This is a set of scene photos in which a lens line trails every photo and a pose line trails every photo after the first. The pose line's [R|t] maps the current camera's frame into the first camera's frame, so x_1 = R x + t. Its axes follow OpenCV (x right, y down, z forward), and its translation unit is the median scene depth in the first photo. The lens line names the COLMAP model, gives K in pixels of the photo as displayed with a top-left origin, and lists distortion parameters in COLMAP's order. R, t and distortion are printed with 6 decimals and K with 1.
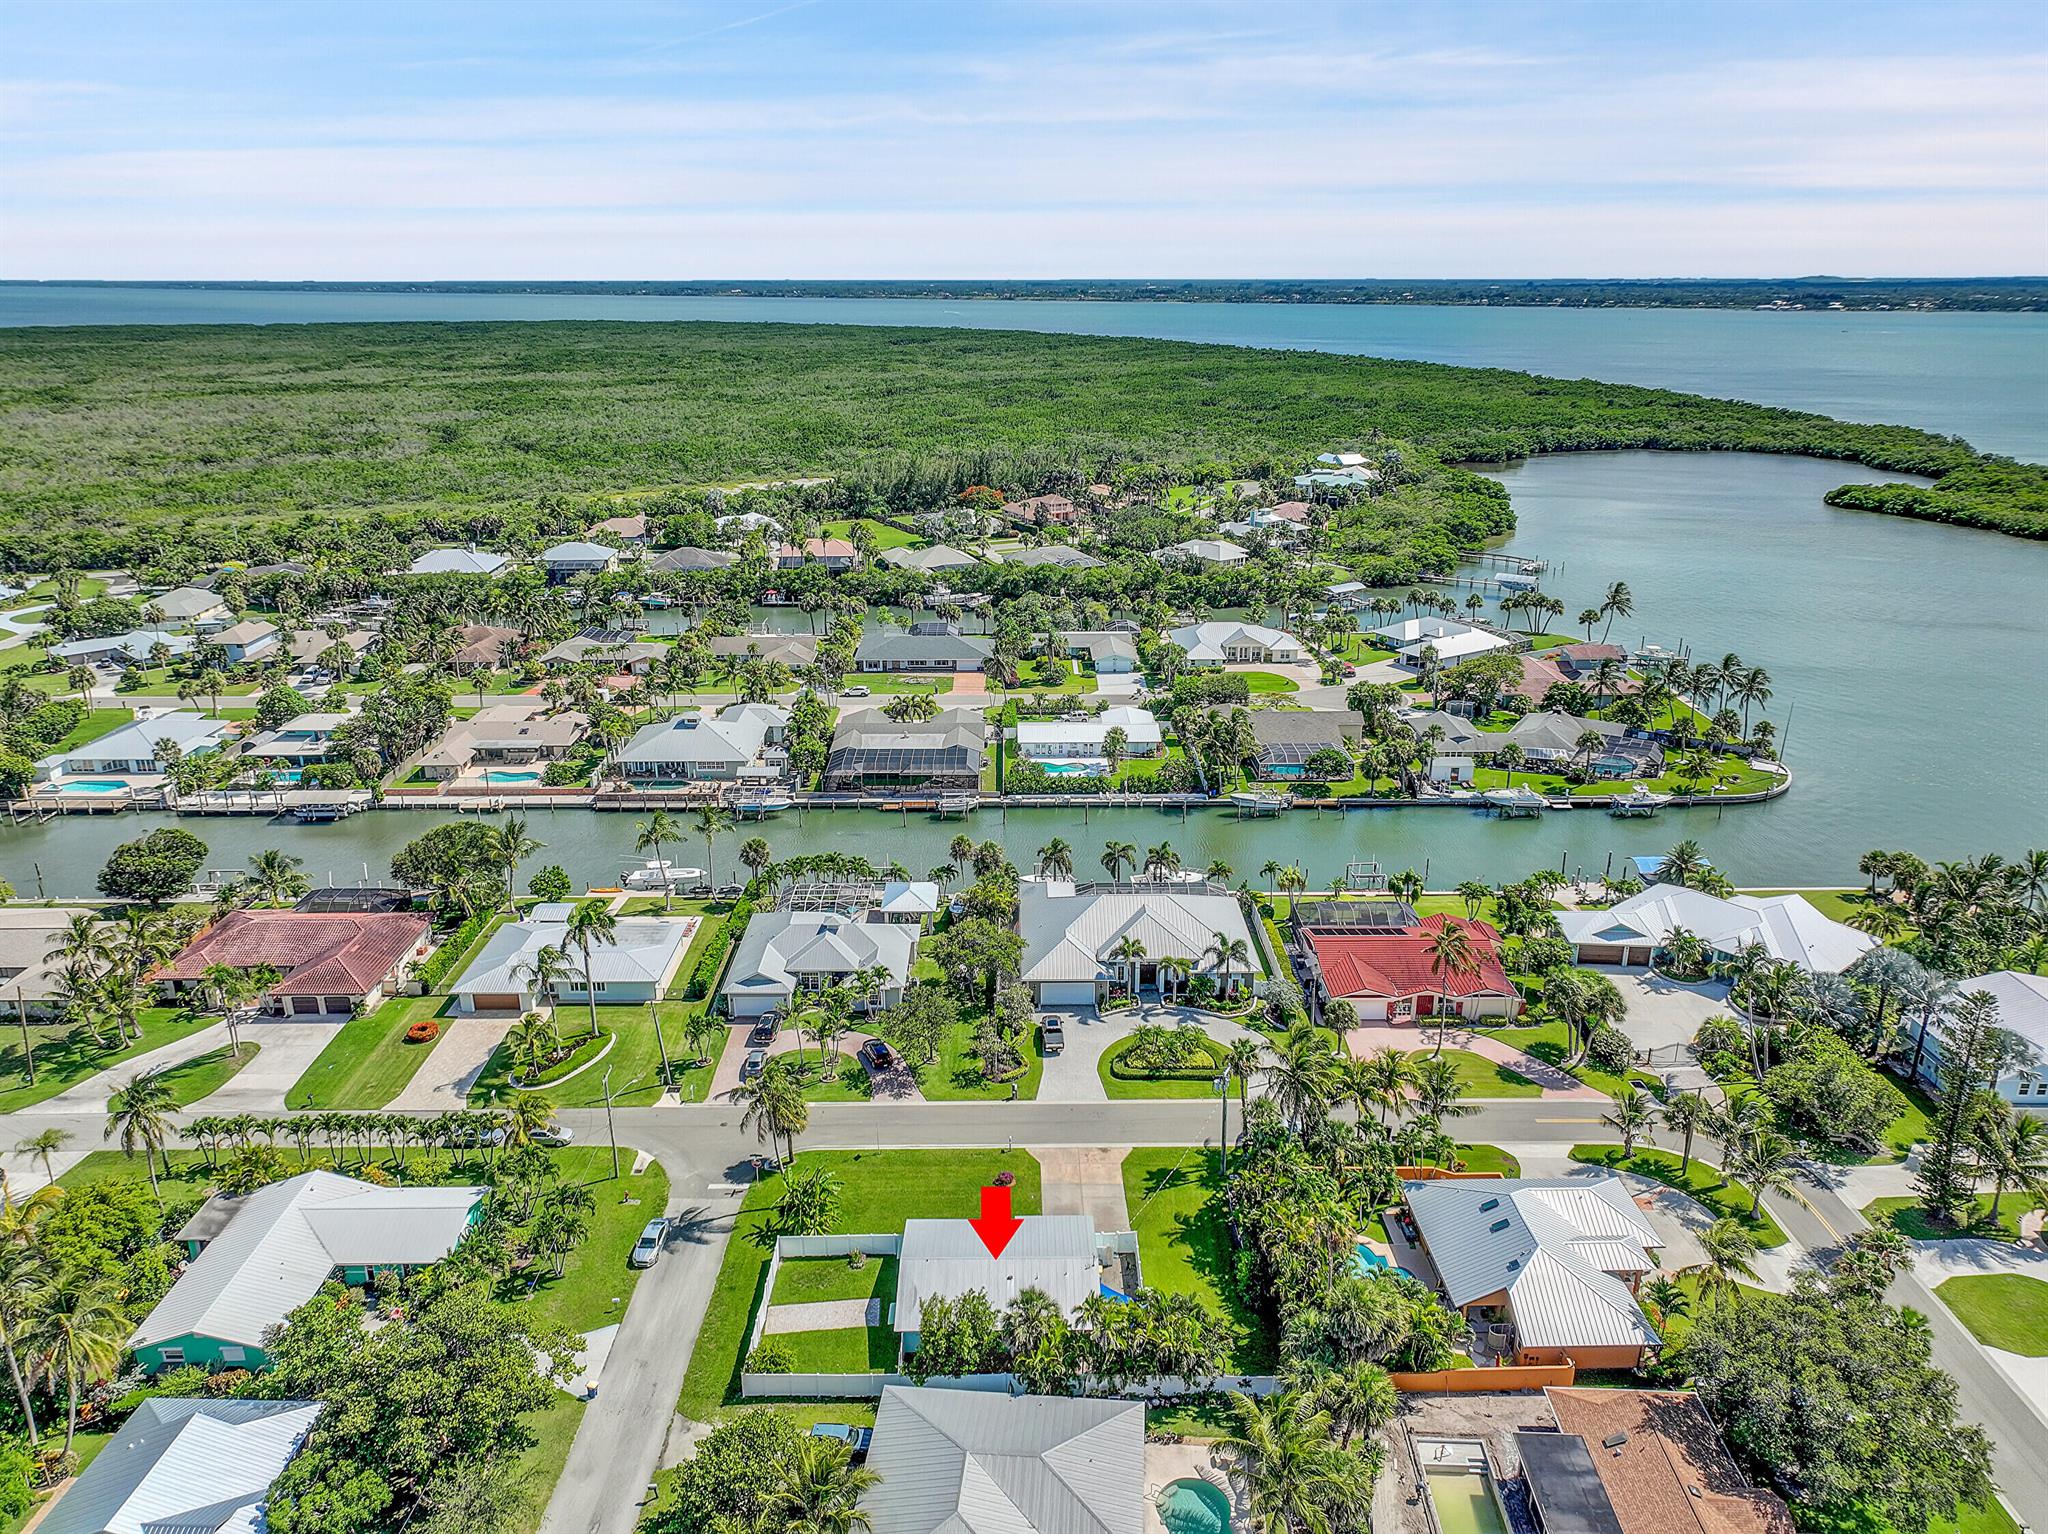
lens RADIAL K [[1437.5, 0, 1025.1], [0, 1437.5, 758.5], [0, 0, 1]] dist [-0.004671, 0.023974]
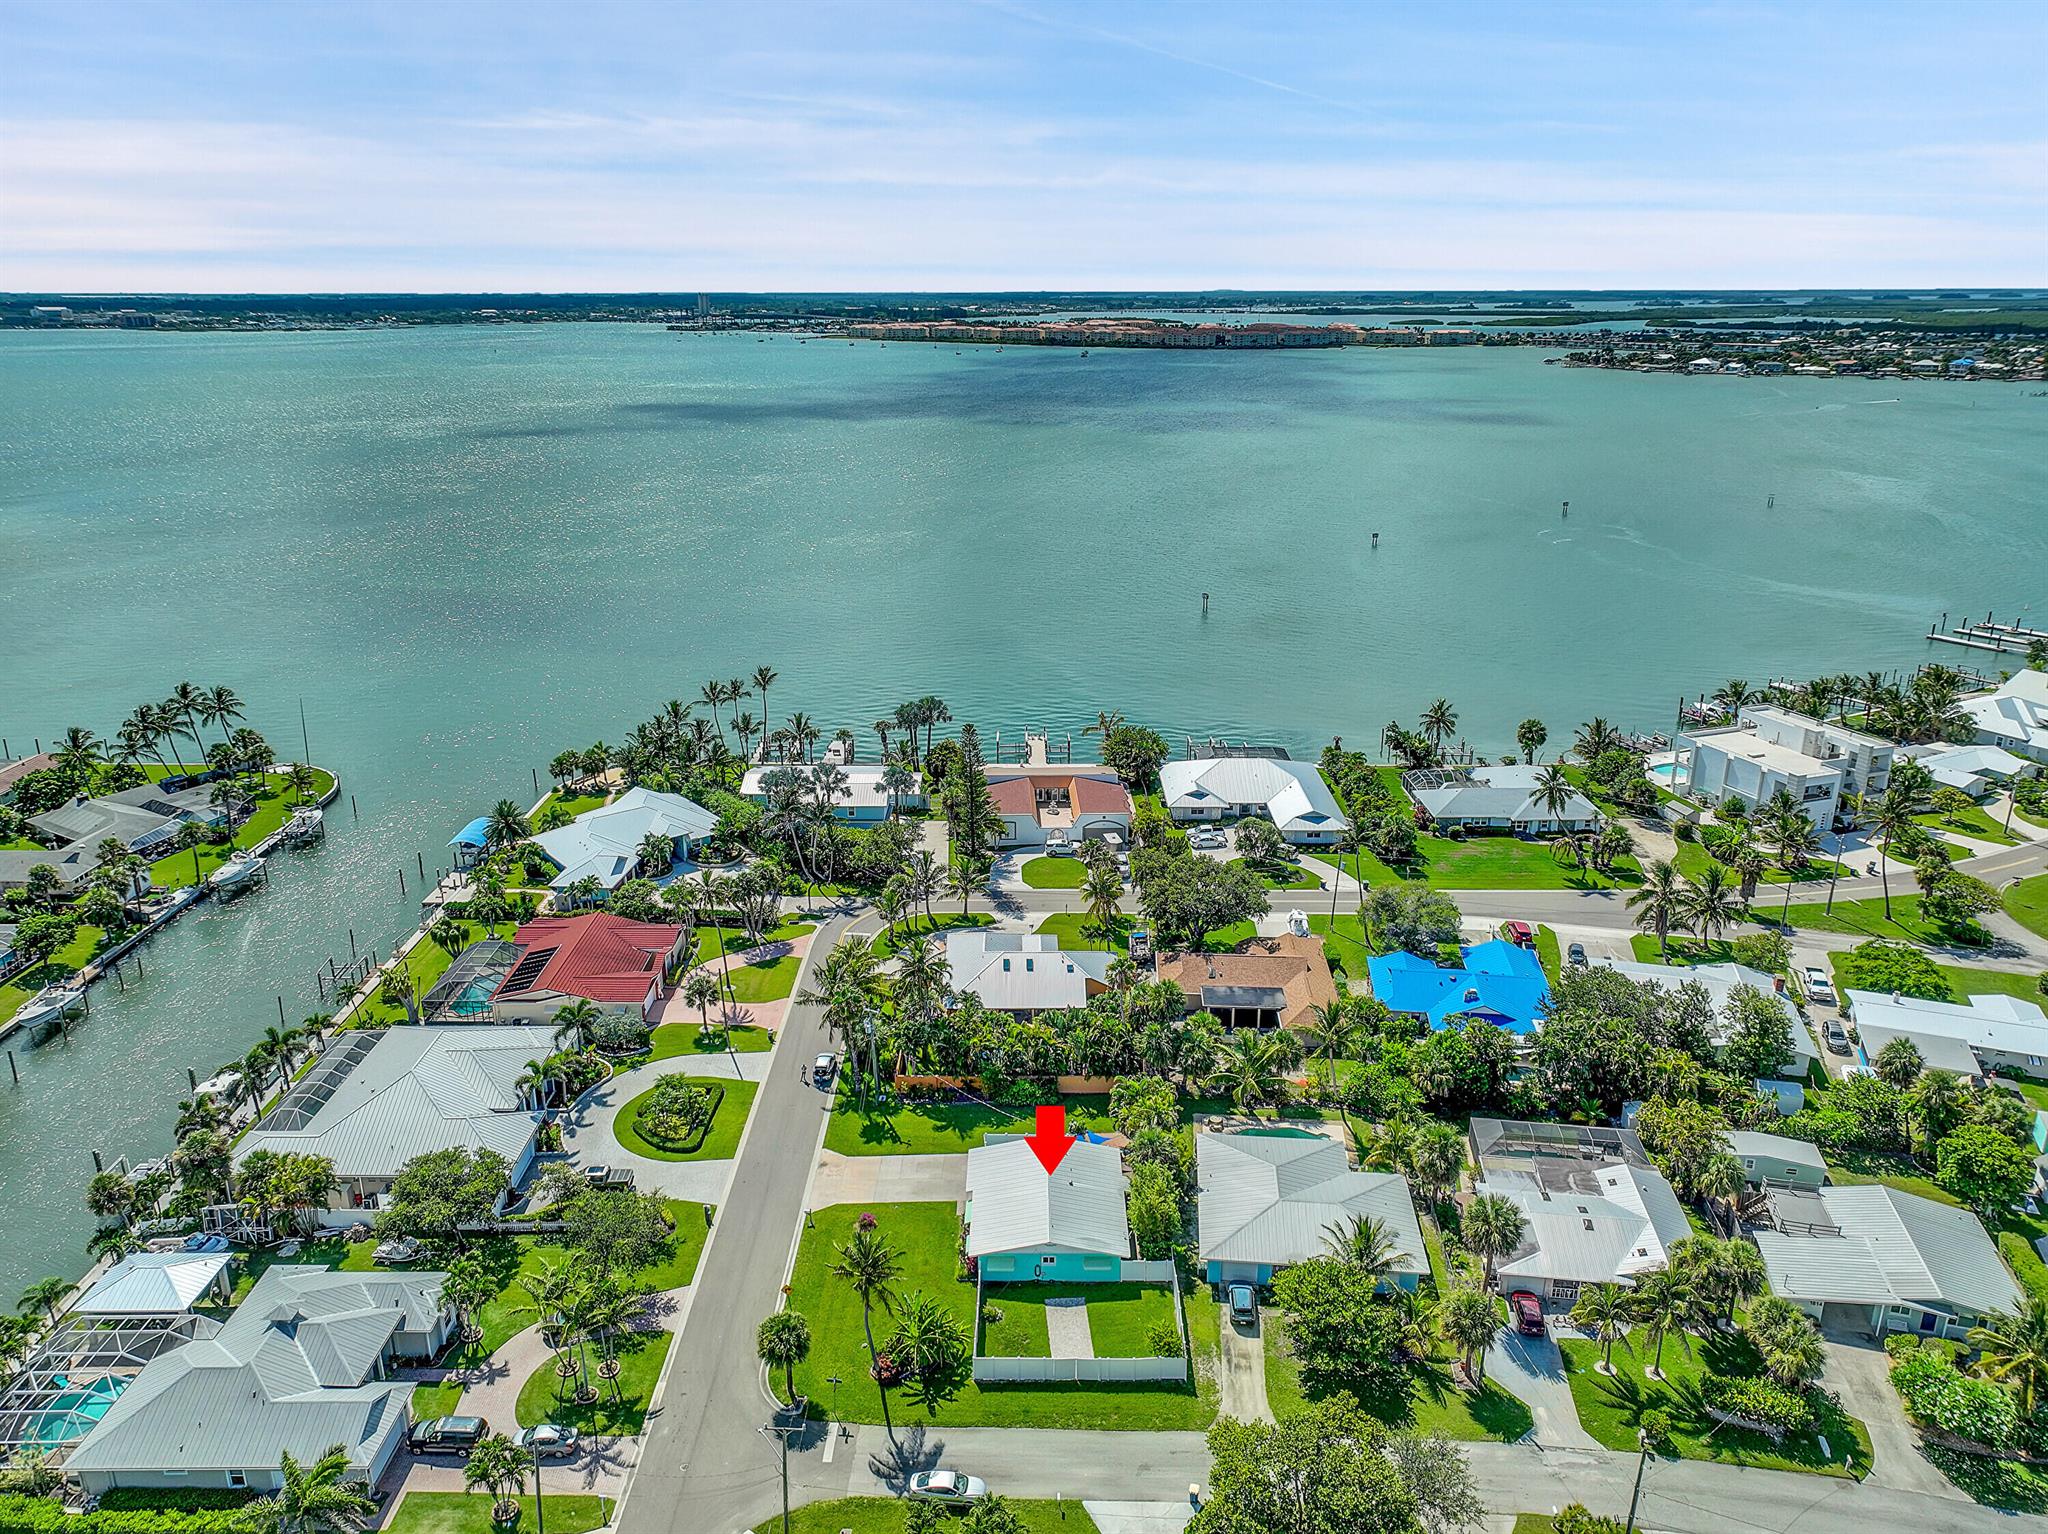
lens RADIAL K [[1437.5, 0, 1025.1], [0, 1437.5, 758.5], [0, 0, 1]] dist [-0.004671, 0.023974]
pose [[0.015169, -0.310689, 0.950390, -0.725728], [0.321565, 0.901520, 0.289581, -0.205525], [-0.946766, 0.301219, 0.113582, 0.597482]]
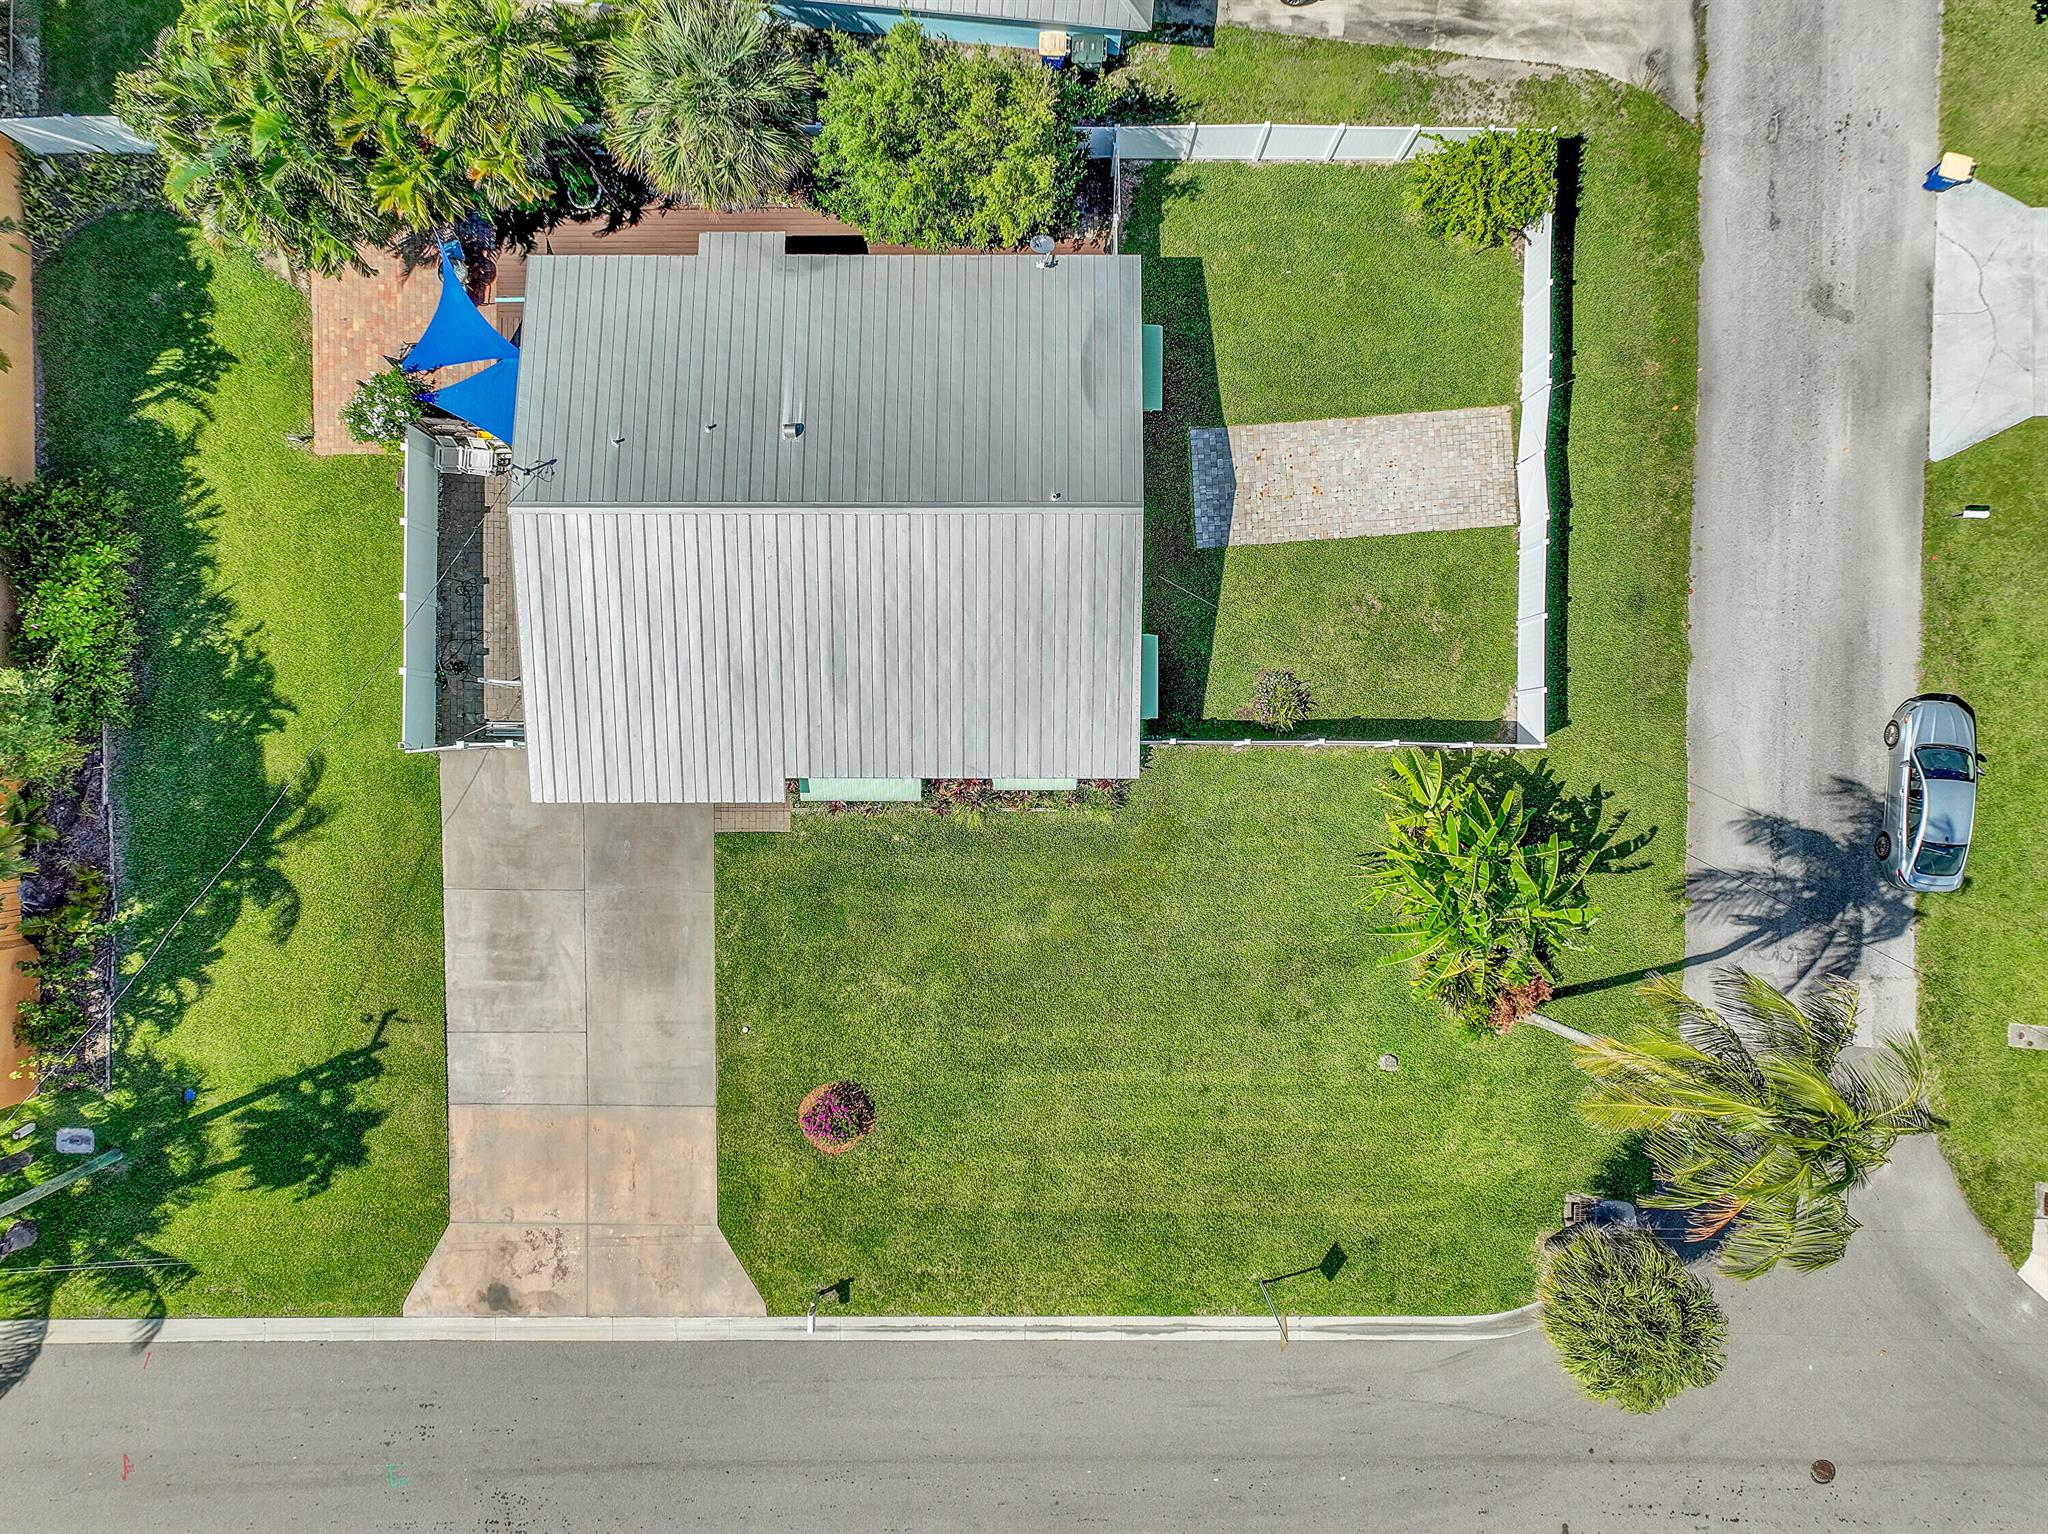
lens RADIAL K [[1437.5, 0, 1025.1], [0, 1437.5, 758.5], [0, 0, 1]] dist [-0.004671, 0.023974]
pose [[-0.999921, -0.010879, 0.006216, -0.047837], [0.009404, -0.323847, 0.946063, 0.027085], [-0.008280, 0.946047, 0.323924, 0.715889]]
